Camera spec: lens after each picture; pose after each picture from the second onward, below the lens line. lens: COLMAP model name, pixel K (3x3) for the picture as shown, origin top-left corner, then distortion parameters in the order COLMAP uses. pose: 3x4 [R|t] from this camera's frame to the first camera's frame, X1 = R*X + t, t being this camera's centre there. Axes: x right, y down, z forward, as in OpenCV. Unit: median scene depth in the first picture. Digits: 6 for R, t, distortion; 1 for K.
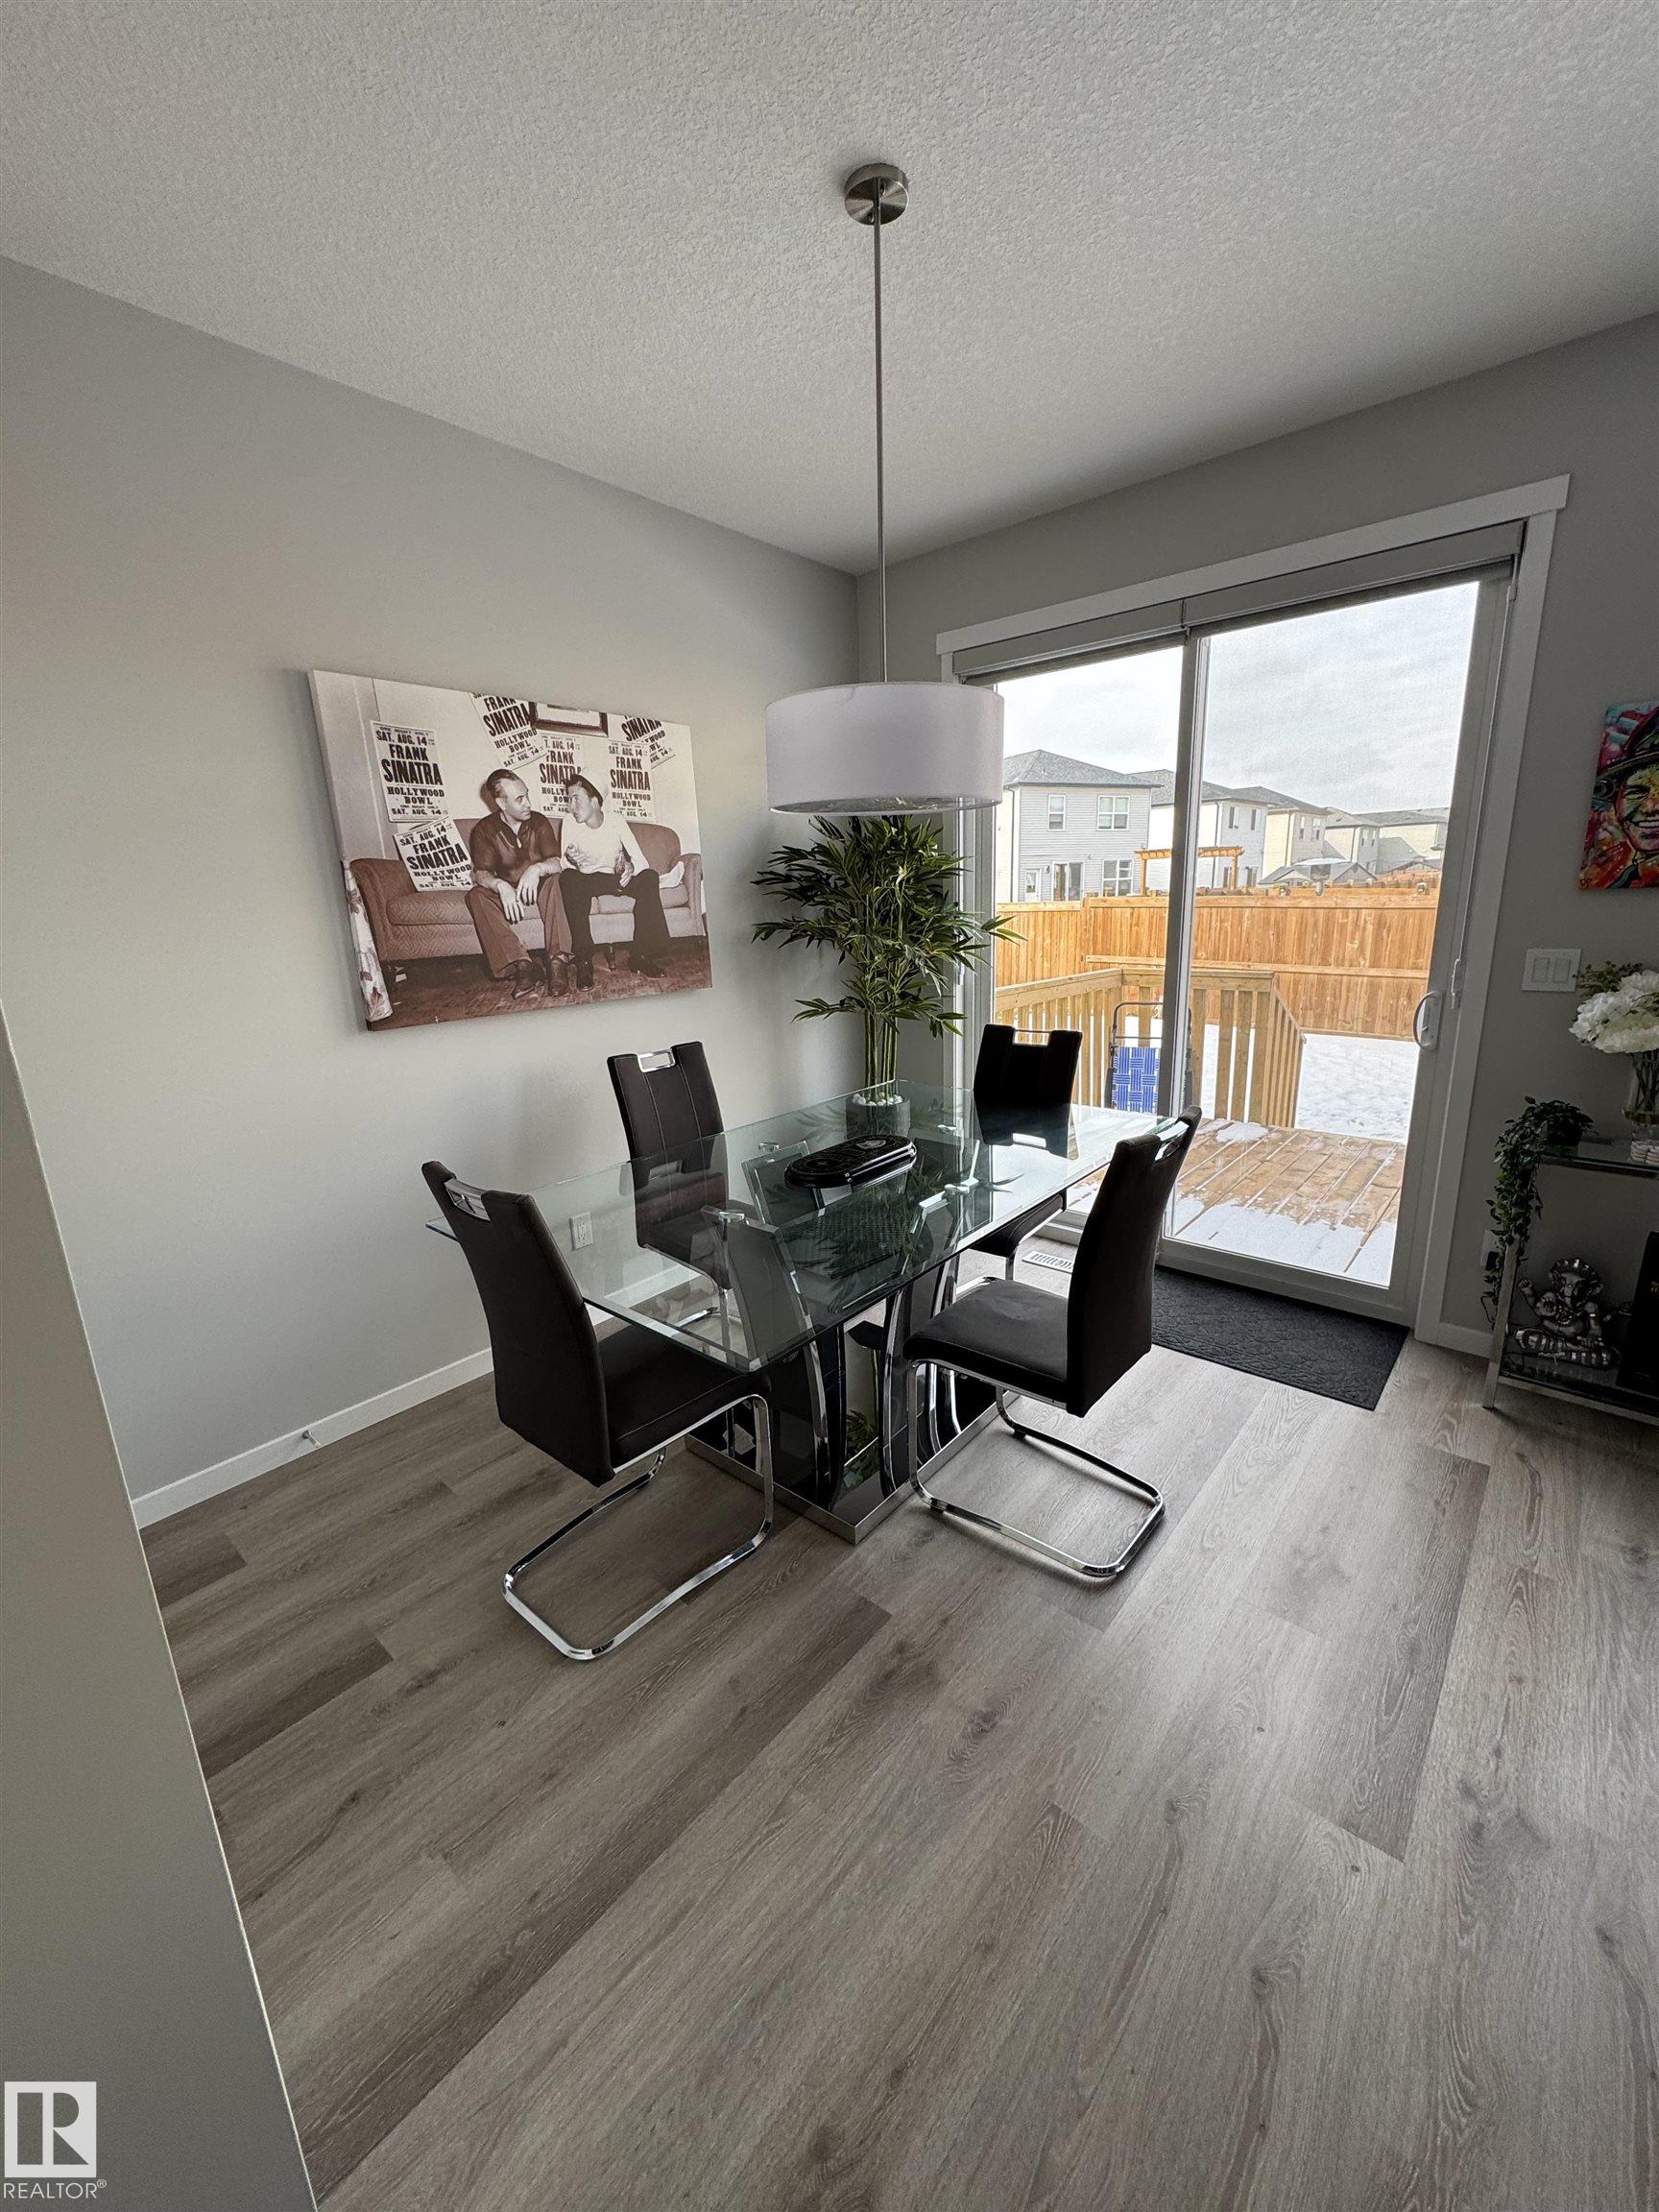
lens RADIAL K [[879.4, 0, 830.9], [0, 879.4, 1107.3], [0, 0, 1]] dist [-0.003838, 0.000616]
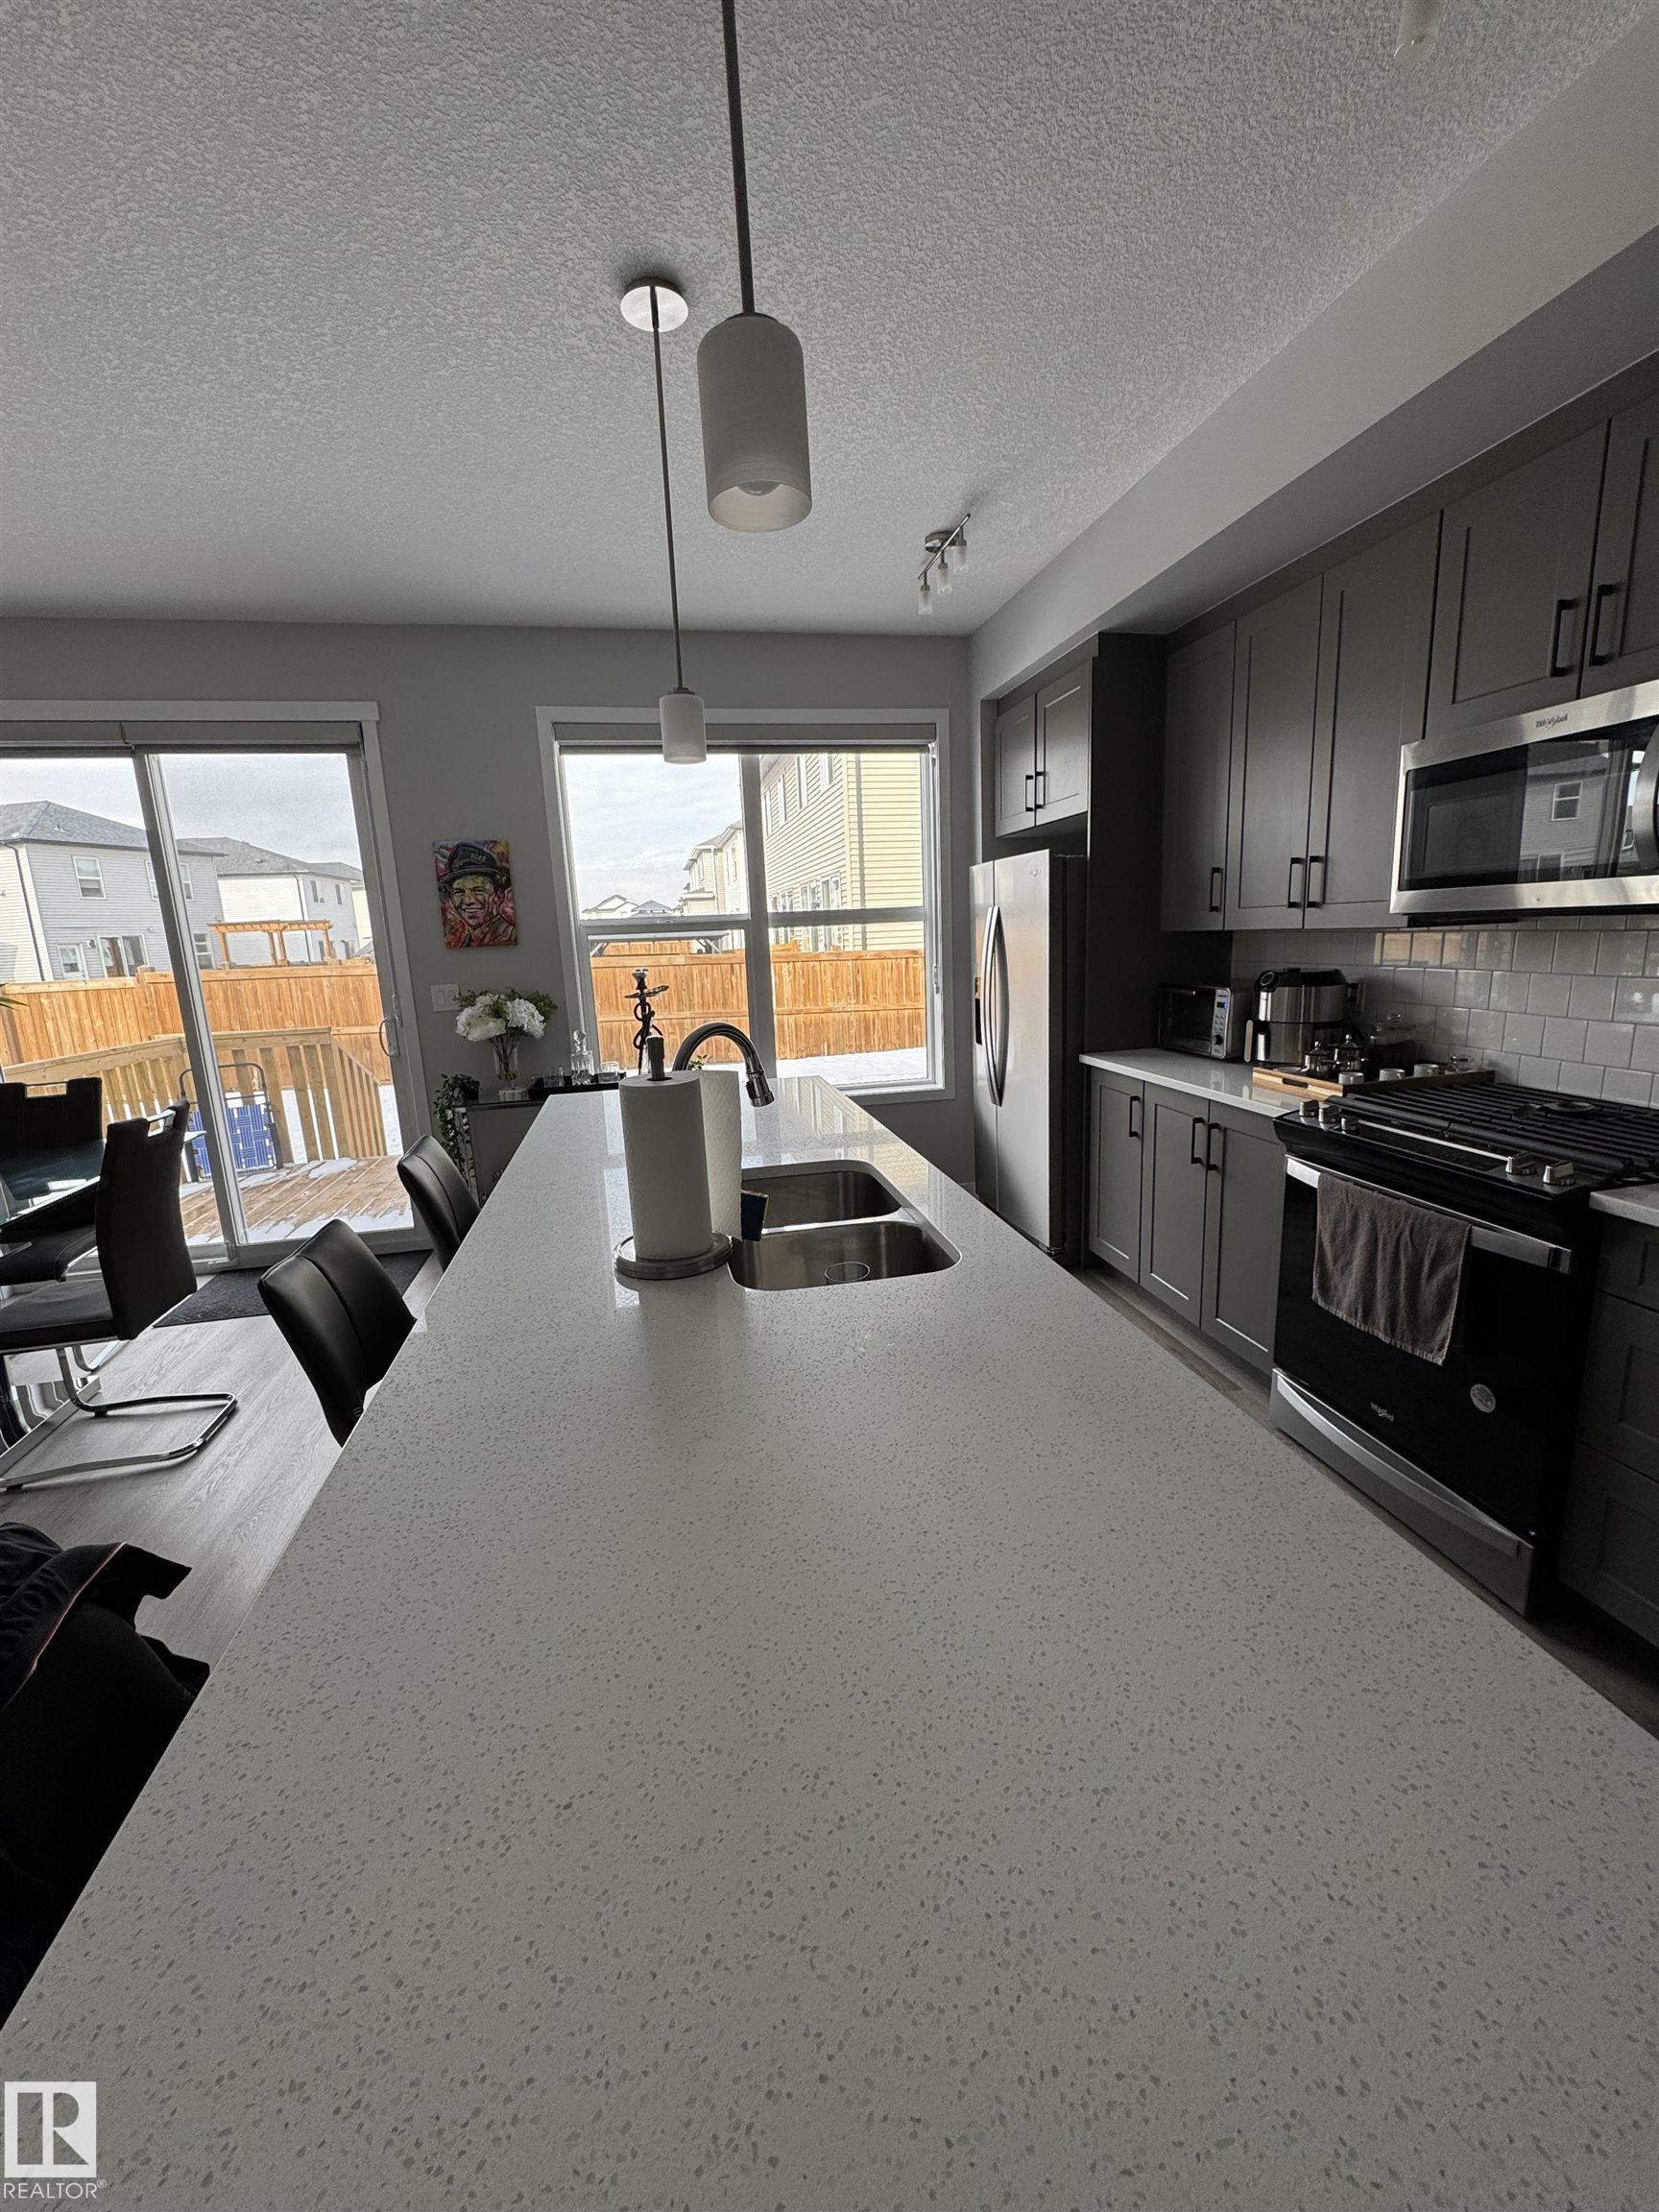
lens RADIAL K [[879.4, 0, 831.9], [0, 879.4, 1108.5], [0, 0, 1]] dist [-0.003838, 0.000616]
pose [[0.604955, -0.152064, 0.781604, -0.041863], [0.212609, 0.976805, 0.025484, 0.141592], [-0.767350, 0.150759, 0.623254, -0.485467]]
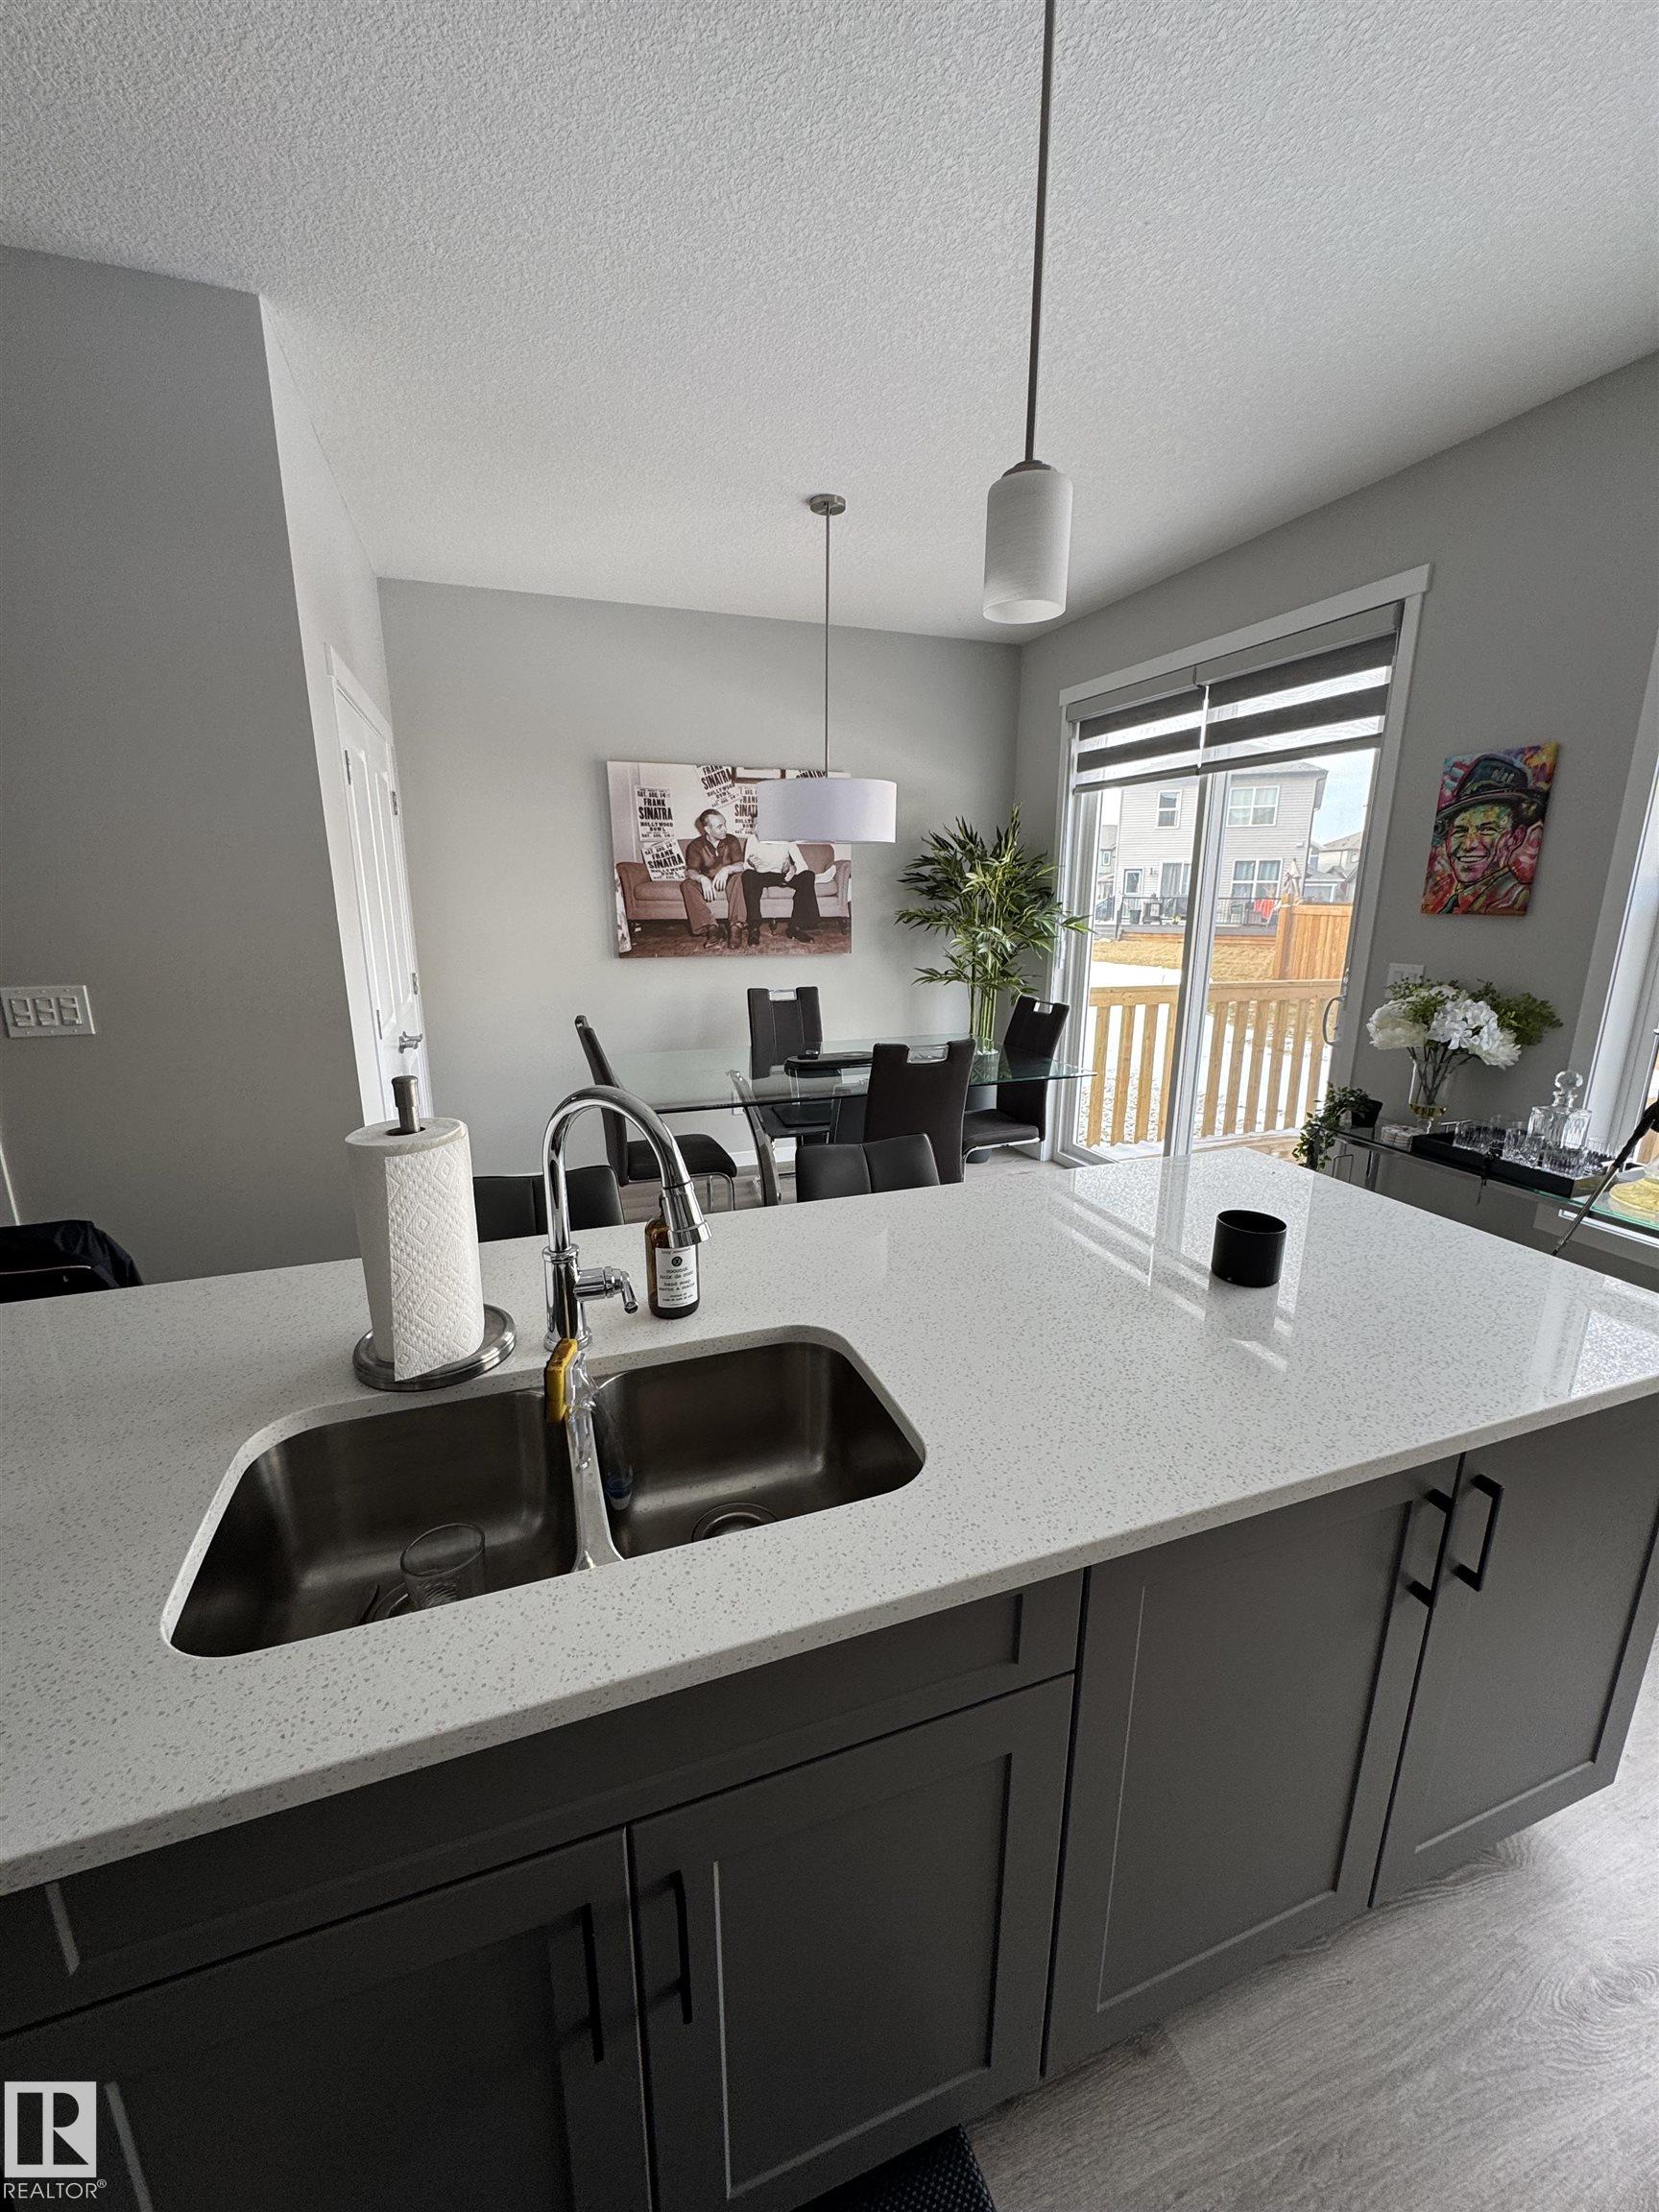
lens RADIAL K [[879.4, 0, 836.1], [0, 879.4, 1105.5], [0, 0, 1]] dist [-0.003838, 0.000616]
pose [[0.873847, 0.151714, -0.461925, 0.672913], [-0.145549, 0.988127, 0.049195, 0.052441], [0.463905, 0.024244, 0.885553, -0.342585]]
